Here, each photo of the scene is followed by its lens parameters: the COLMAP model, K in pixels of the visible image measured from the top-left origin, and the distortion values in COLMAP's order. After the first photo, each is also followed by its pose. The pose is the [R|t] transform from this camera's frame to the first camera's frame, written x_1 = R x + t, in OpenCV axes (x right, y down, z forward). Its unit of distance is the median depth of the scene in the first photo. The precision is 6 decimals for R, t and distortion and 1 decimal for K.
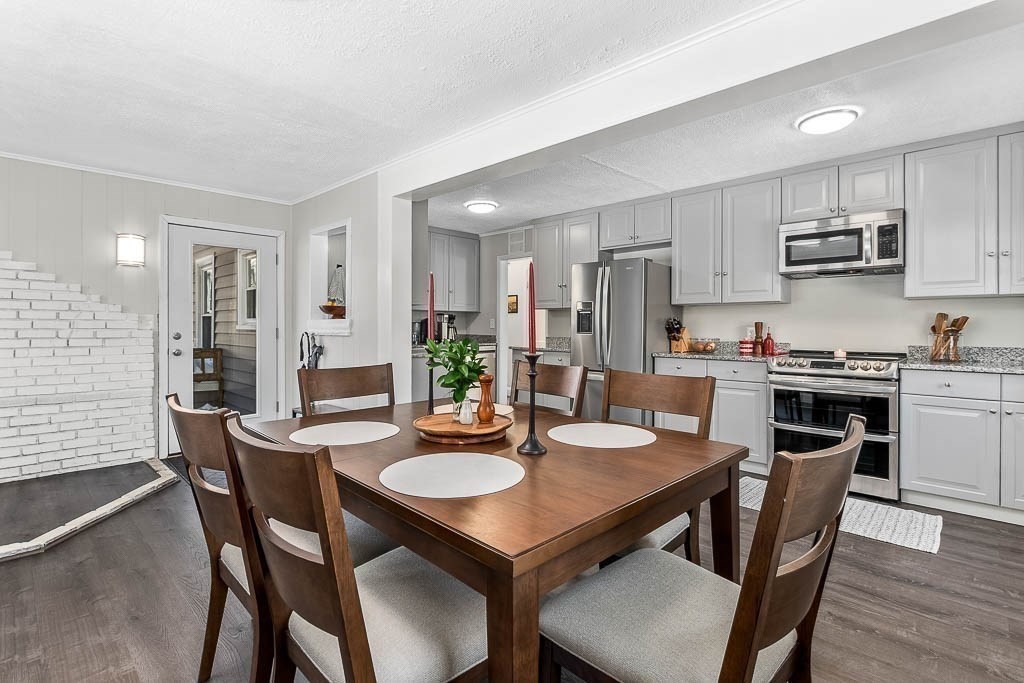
lens RADIAL K [[482.9, 0, 513.3], [0, 482.9, 329.2], [0, 0, 1]] dist [-0.002742, -0.000750]
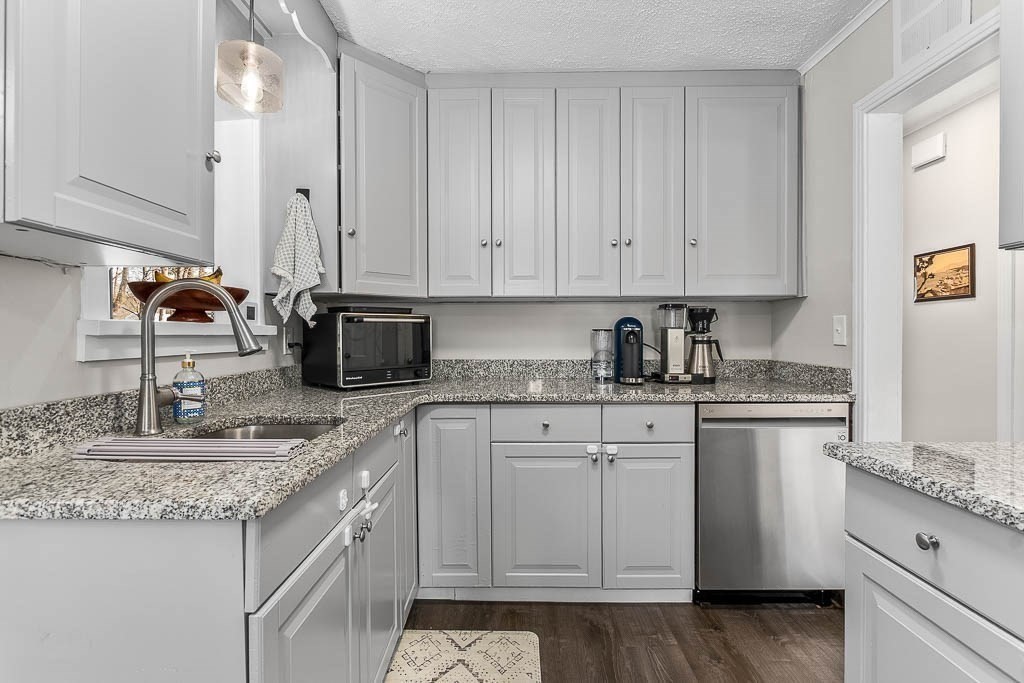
lens RADIAL K [[477.0, 0, 512.0], [0, 477.0, 341.5], [0, 0, 1]] dist [0.001252, 0.000270]
pose [[0.684046, 0.005242, -0.729420, 0.075795], [-0.001773, 0.999983, 0.005524, -0.010830], [0.729437, -0.002485, 0.684044, 1.306986]]
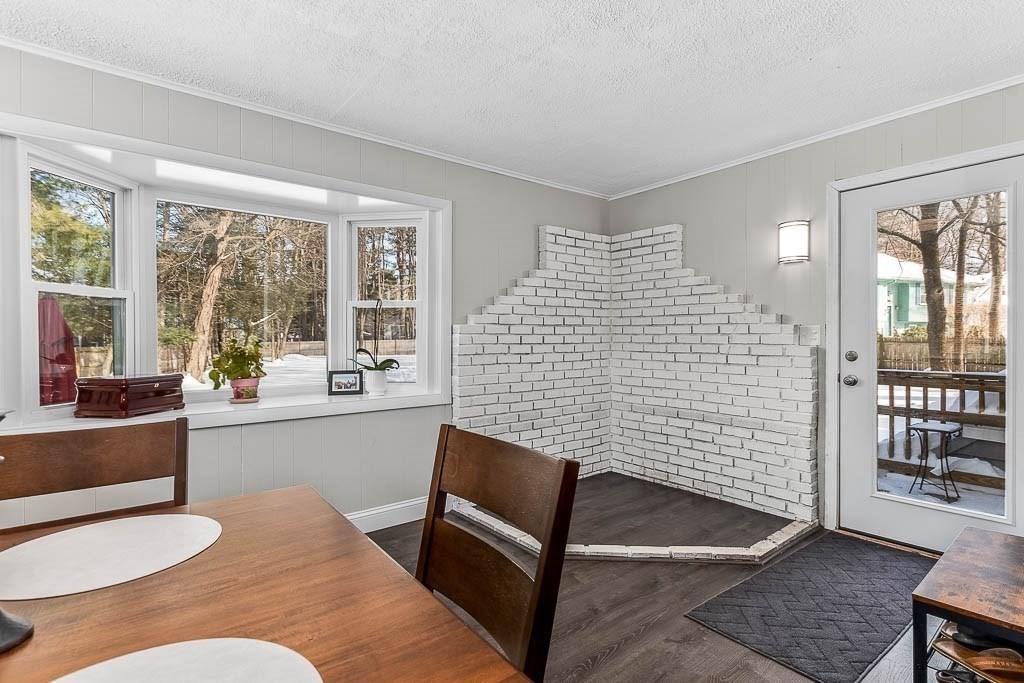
lens RADIAL K [[496.3, 0, 512.0], [0, 496.3, 341.5], [0, 0, 1]] dist [0.000290, -0.000190]
pose [[-0.128053, 0.003780, -0.991760, 0.049439], [-0.006195, 0.999970, 0.004611, -0.005807], [0.991748, 0.006735, -0.128026, 0.618951]]
